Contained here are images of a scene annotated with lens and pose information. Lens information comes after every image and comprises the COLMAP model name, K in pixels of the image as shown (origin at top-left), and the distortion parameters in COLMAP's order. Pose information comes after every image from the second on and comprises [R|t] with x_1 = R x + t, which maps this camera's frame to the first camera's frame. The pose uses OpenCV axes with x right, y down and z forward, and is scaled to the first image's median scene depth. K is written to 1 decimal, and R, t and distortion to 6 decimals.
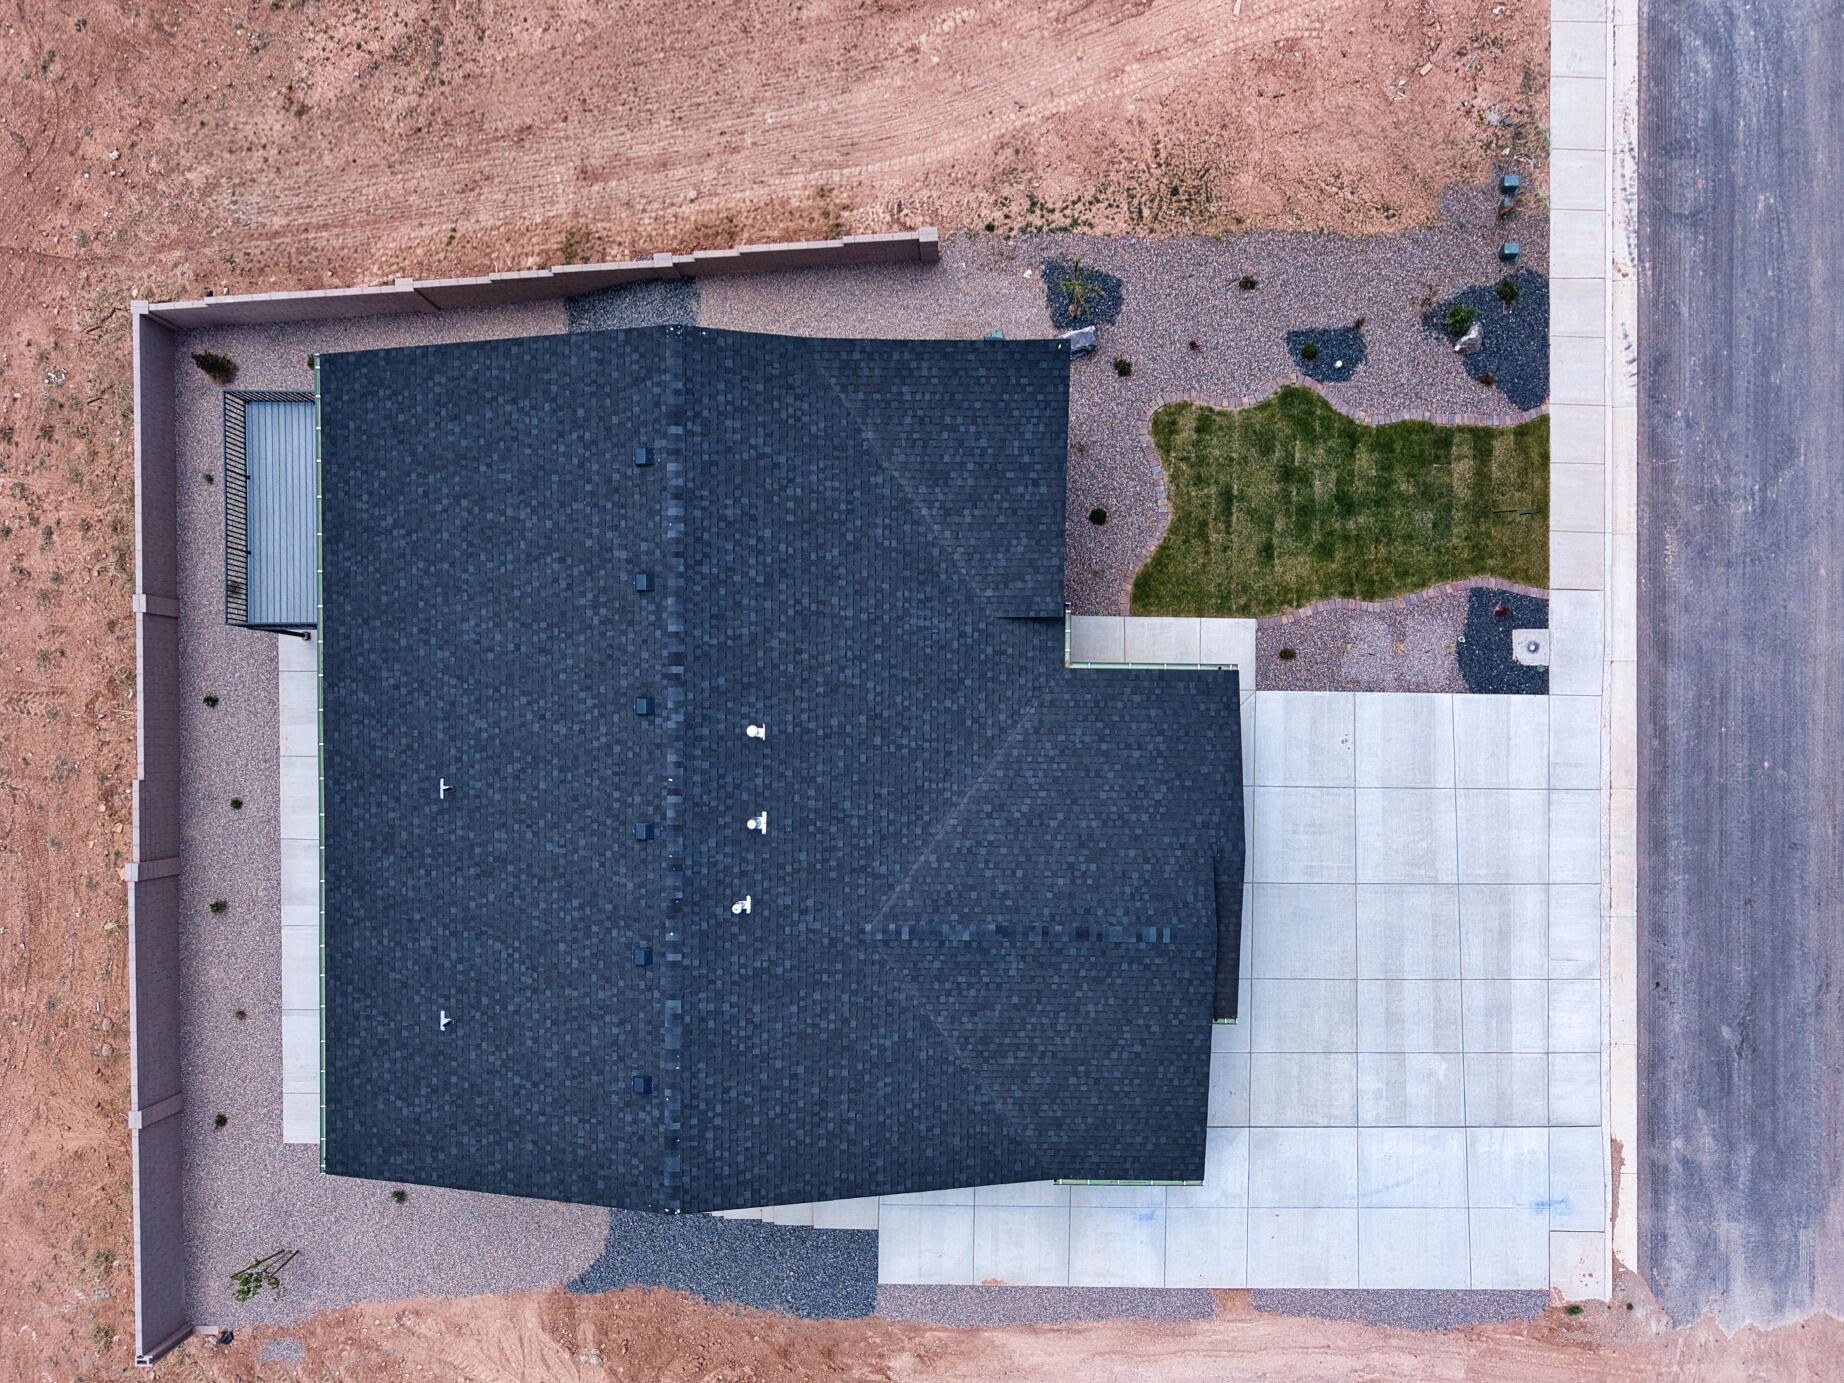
lens RADIAL K [[1396.0, 0, 925.0], [0, 1396.0, 818.9], [0, 0, 1]] dist [0.014813, 0.001282]
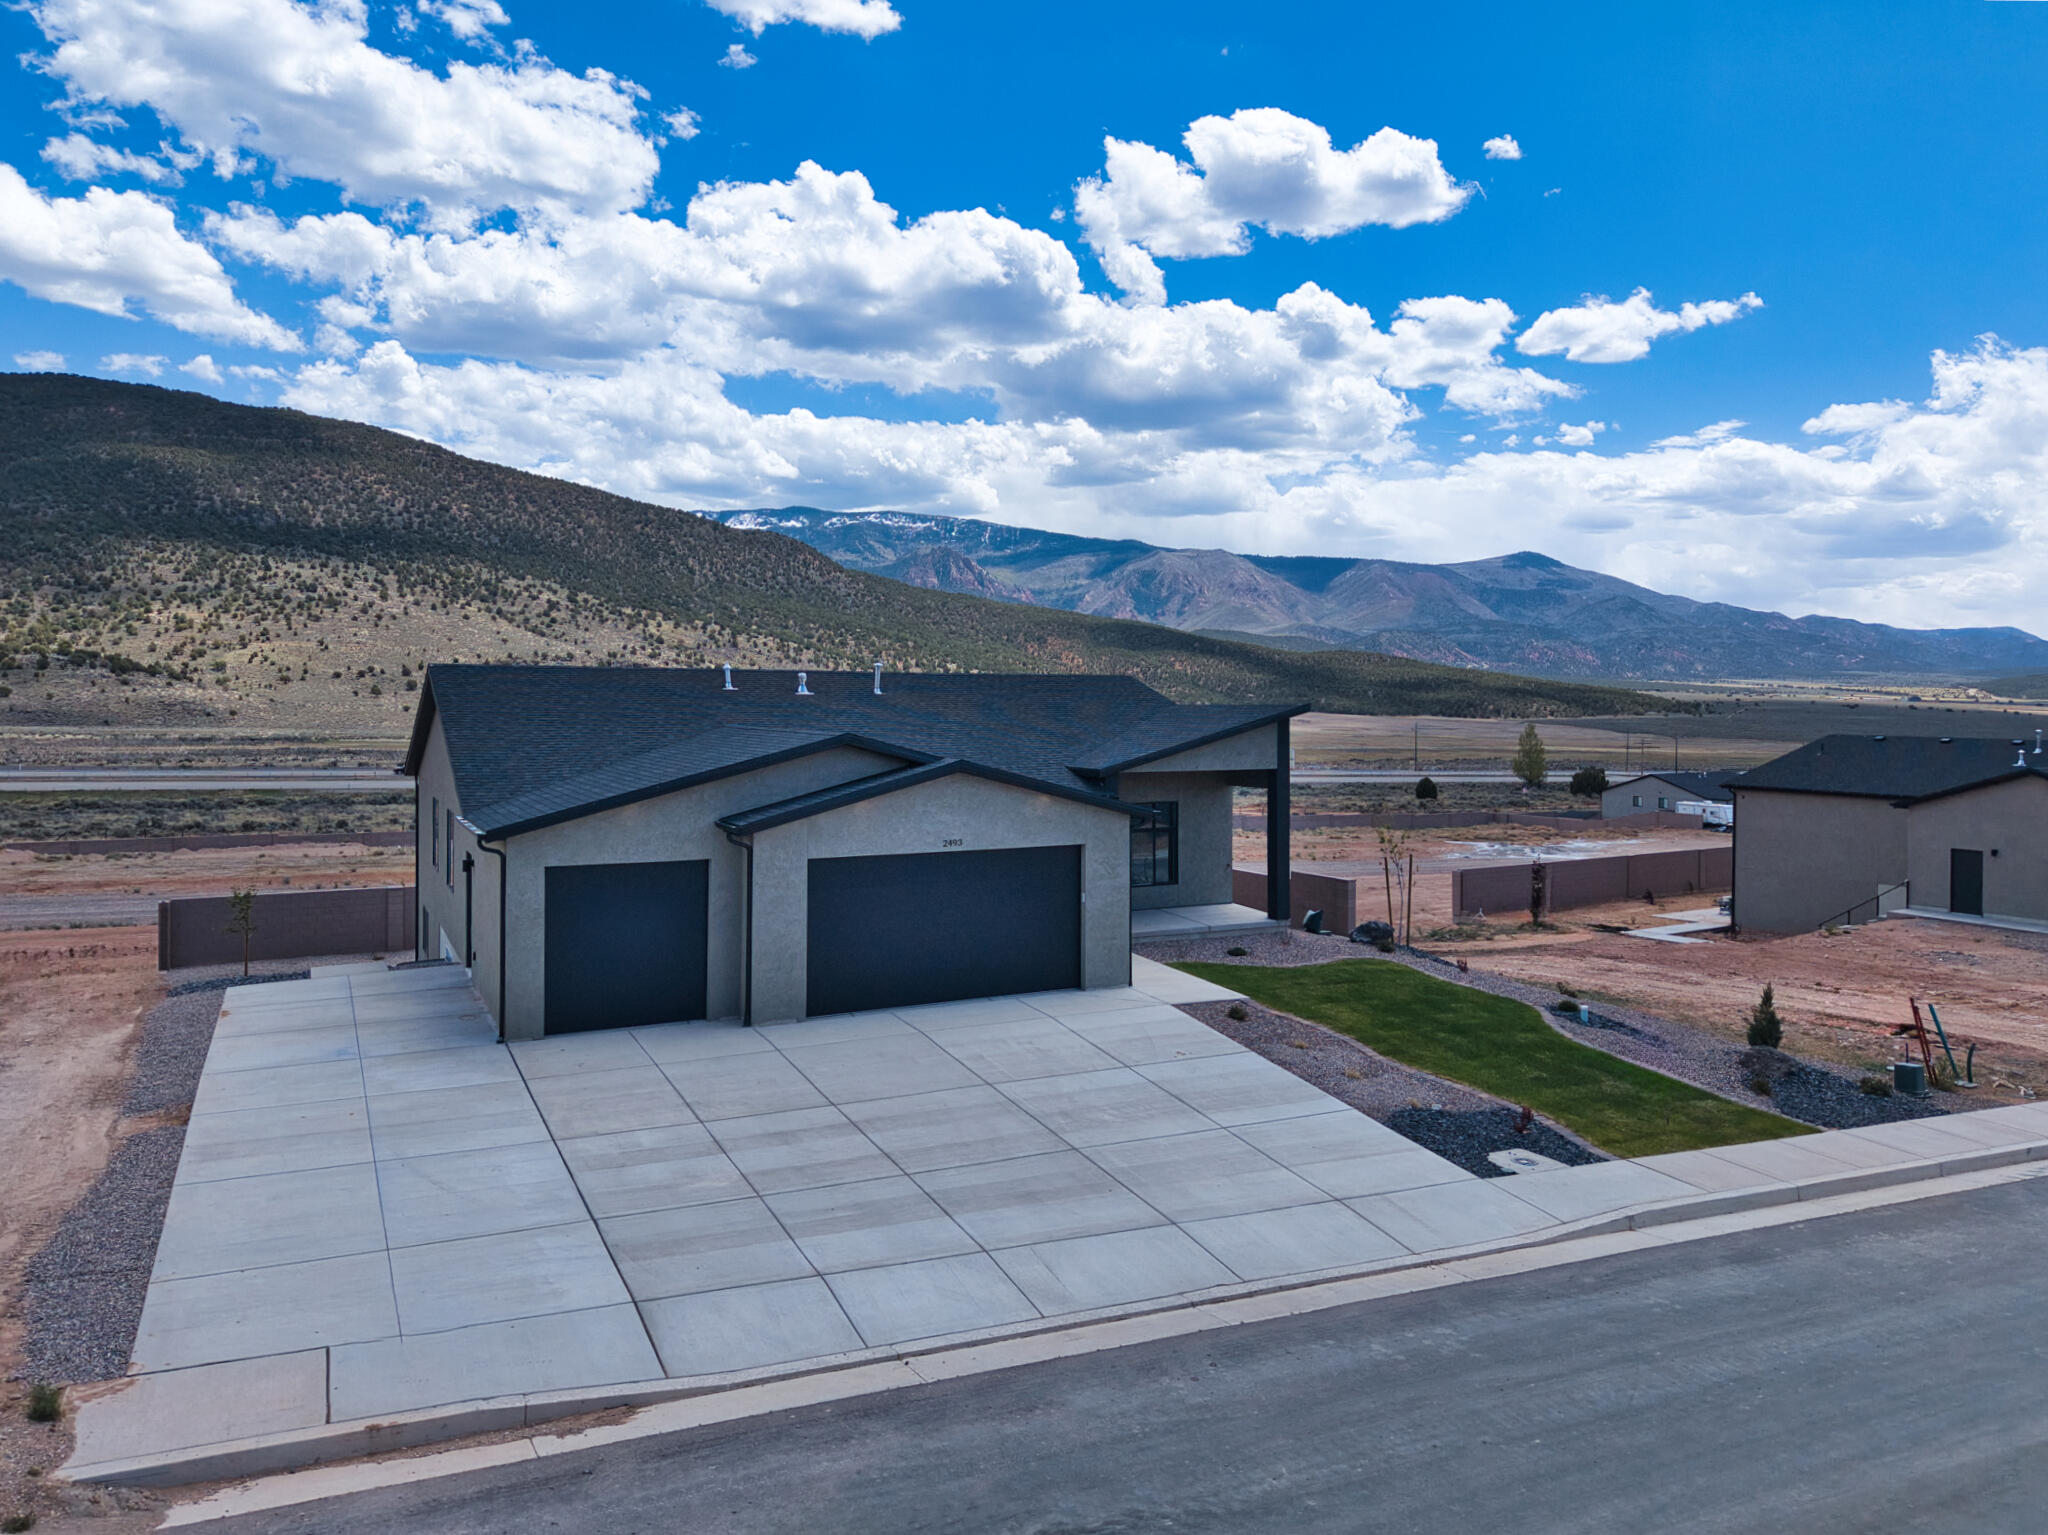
lens RADIAL K [[1410.9, 0, 1034.5], [0, 1410.9, 703.6], [0, 0, 1]] dist [0.009858, -0.009328]
pose [[0.467579, 0.003622, -0.883944, 0.831104], [-0.882976, -0.045056, -0.467251, 0.310267], [-0.041519, 0.998978, -0.017869, 0.842651]]
